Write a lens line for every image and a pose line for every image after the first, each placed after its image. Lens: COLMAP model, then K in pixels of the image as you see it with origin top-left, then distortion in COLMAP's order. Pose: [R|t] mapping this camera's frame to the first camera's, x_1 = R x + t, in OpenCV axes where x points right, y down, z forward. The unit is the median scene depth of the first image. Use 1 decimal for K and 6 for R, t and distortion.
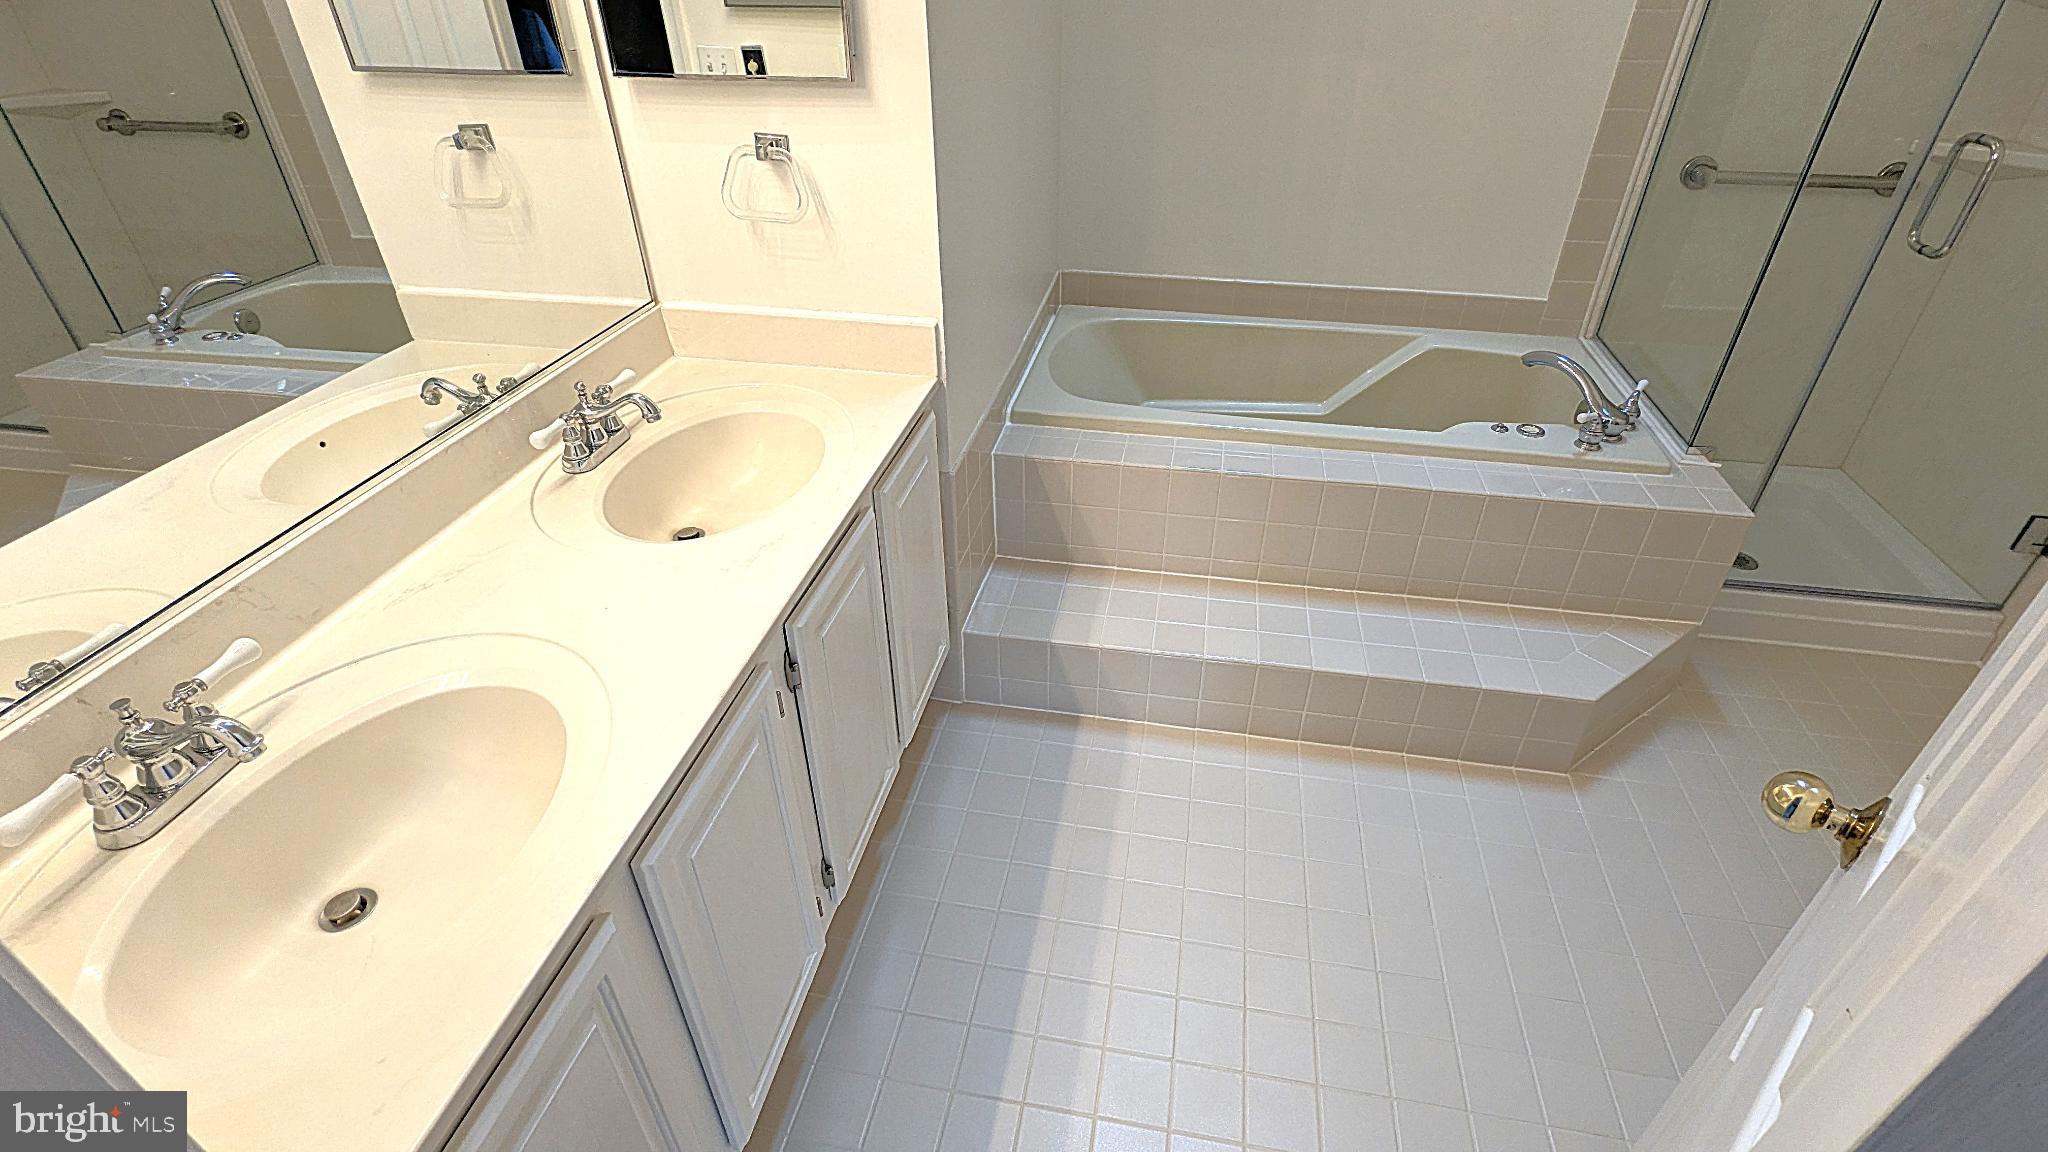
lens RADIAL K [[971.0, 0, 1021.9], [0, 971.0, 584.9], [0, 0, 1]] dist [-0.001141, -0.000409]
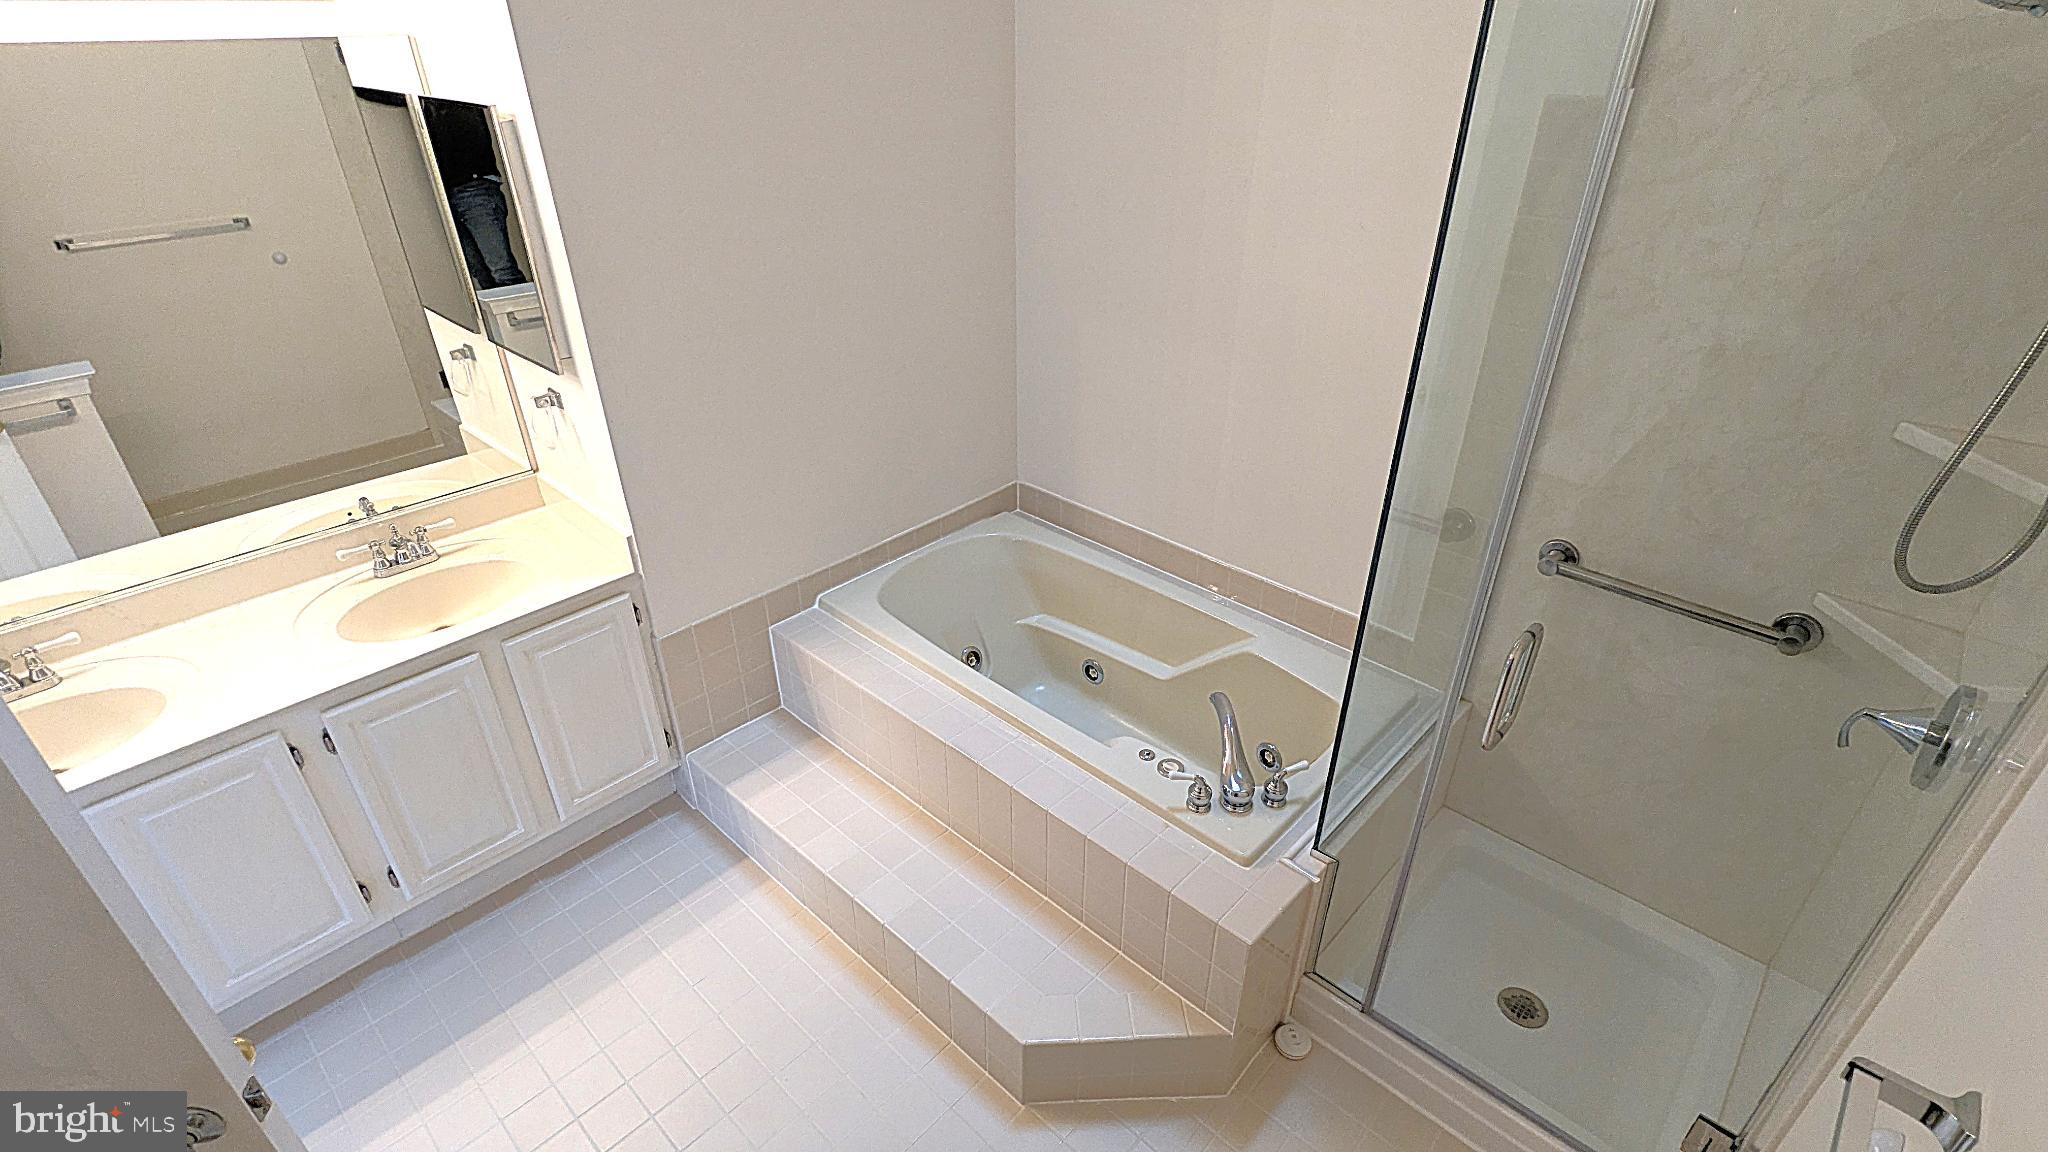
lens RADIAL K [[976.9, 0, 1024.0], [0, 976.9, 576.0], [0, 0, 1]] dist [0.009478, 0.000111]
pose [[0.835836, 0.276893, -0.474035, 1.164812], [-0.309399, 0.950881, 0.009883, -0.443609], [0.453487, 0.138405, 0.880451, 0.033518]]
